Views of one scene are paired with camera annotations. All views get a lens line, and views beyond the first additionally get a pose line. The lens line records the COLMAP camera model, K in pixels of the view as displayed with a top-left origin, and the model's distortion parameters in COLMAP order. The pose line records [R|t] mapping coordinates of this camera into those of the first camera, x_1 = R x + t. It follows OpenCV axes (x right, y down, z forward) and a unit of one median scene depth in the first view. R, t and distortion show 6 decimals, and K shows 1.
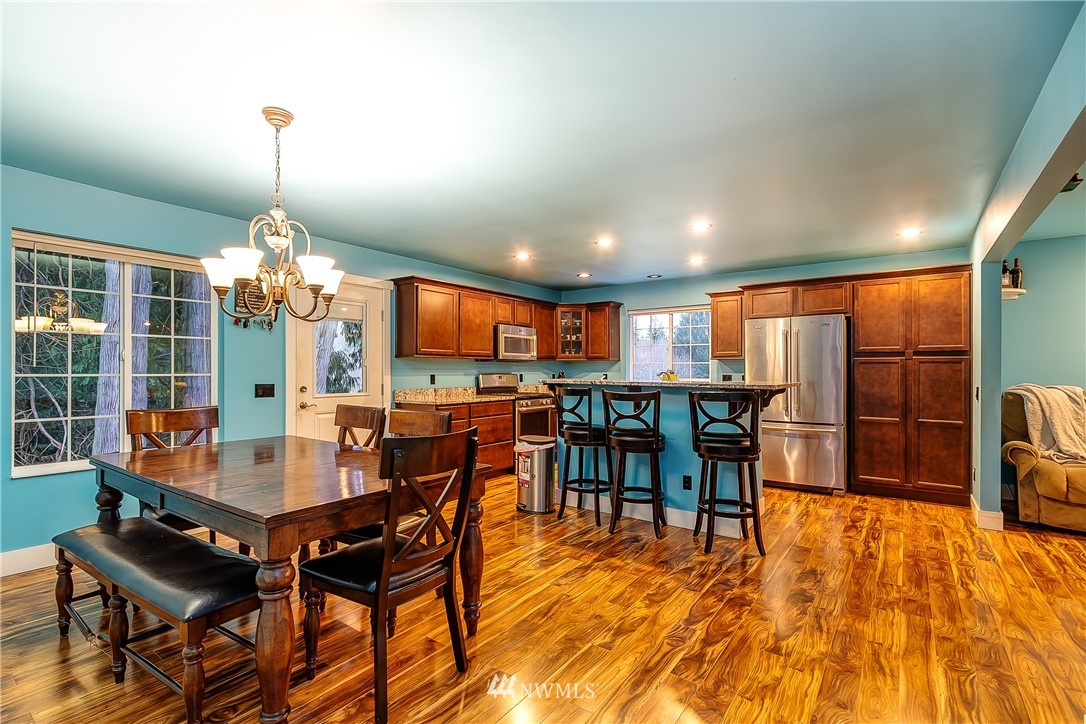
lens RADIAL K [[506.4, 0, 543.0], [0, 506.4, 362.0], [0, 0, 1]] dist [0.002192, -0.000282]
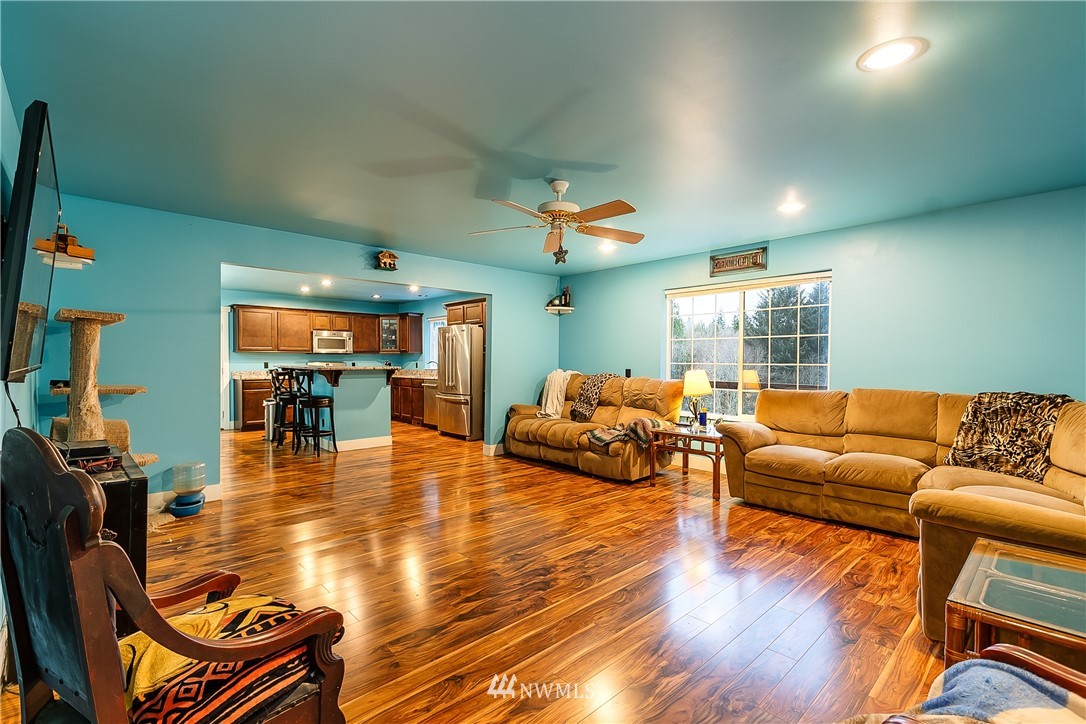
lens RADIAL K [[488.5, 0, 540.4], [0, 488.5, 360.2], [0, 0, 1]] dist [-0.003604, 0.000307]
pose [[0.981711, 0.001341, -0.190370, 1.089426], [0.001419, 0.999896, 0.014359, -0.003761], [0.190370, -0.014367, 0.981607, -0.428160]]
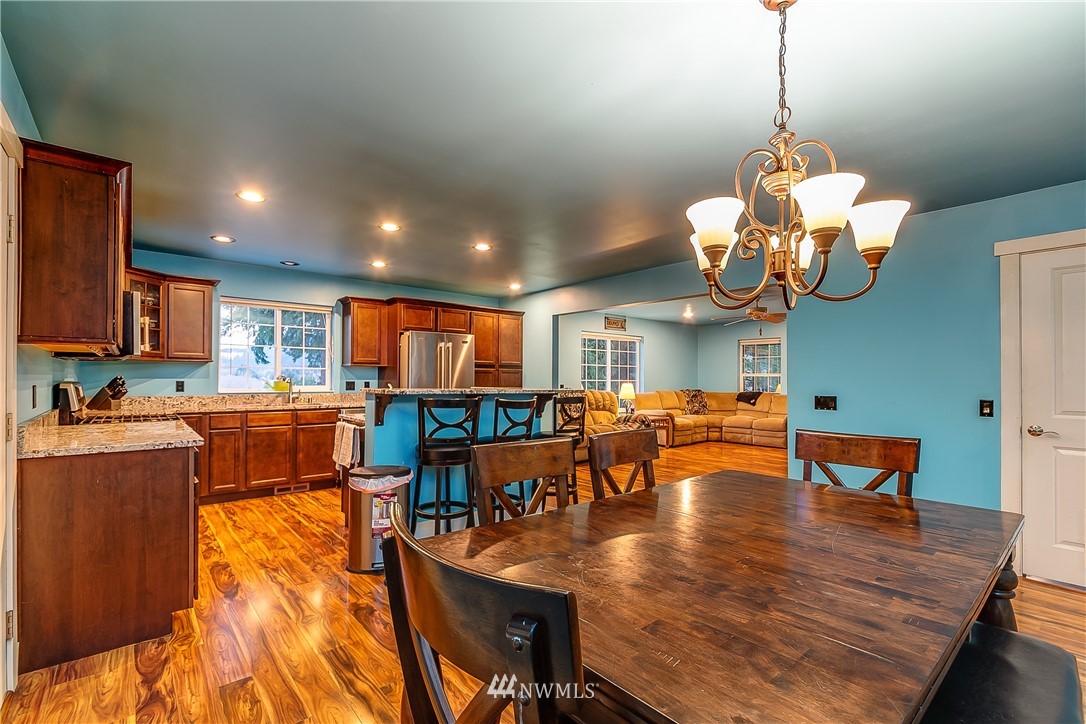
lens RADIAL K [[499.4, 0, 516.8], [0, 499.4, 376.1], [0, 0, 1]] dist [-0.001782, -0.000071]
pose [[0.250836, 0.005286, 0.968015, -0.624545], [-0.024158, 0.999708, 0.000801, 0.007357], [-0.967728, -0.023586, 0.250890, 0.570093]]
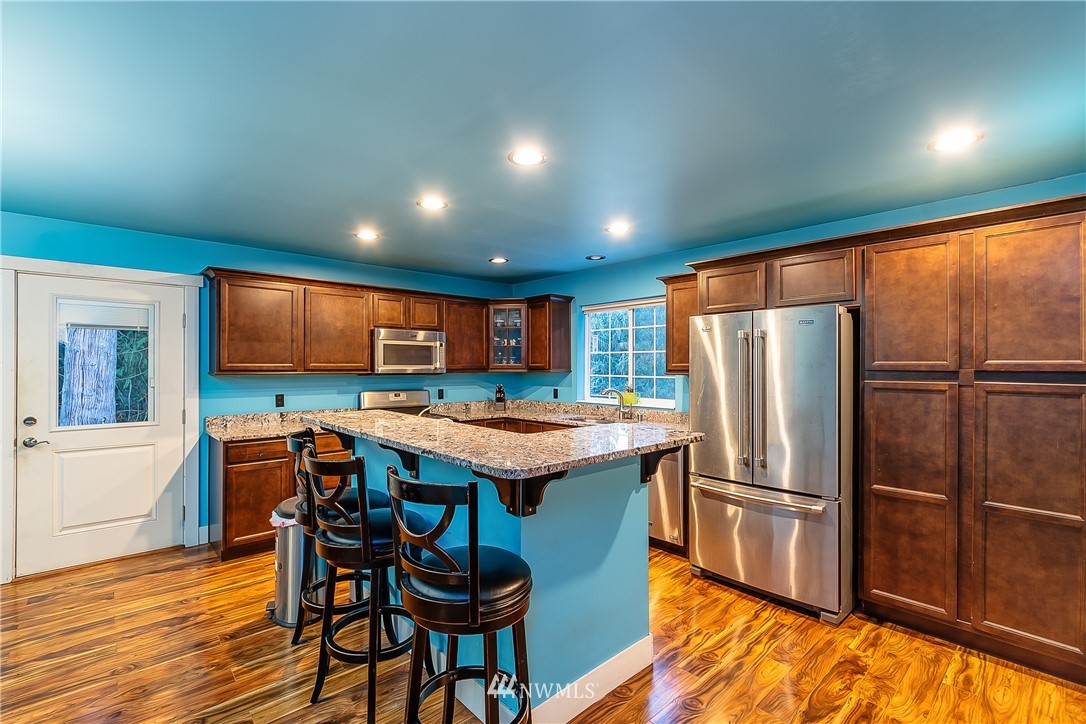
lens RADIAL K [[488.5, 0, 540.4], [0, 488.5, 360.2], [0, 0, 1]] dist [-0.003604, 0.000307]
pose [[0.979012, -0.001674, -0.203798, 0.378230], [0.002381, 0.999992, 0.003225, -0.033757], [0.203790, -0.003643, 0.979008, 0.398658]]
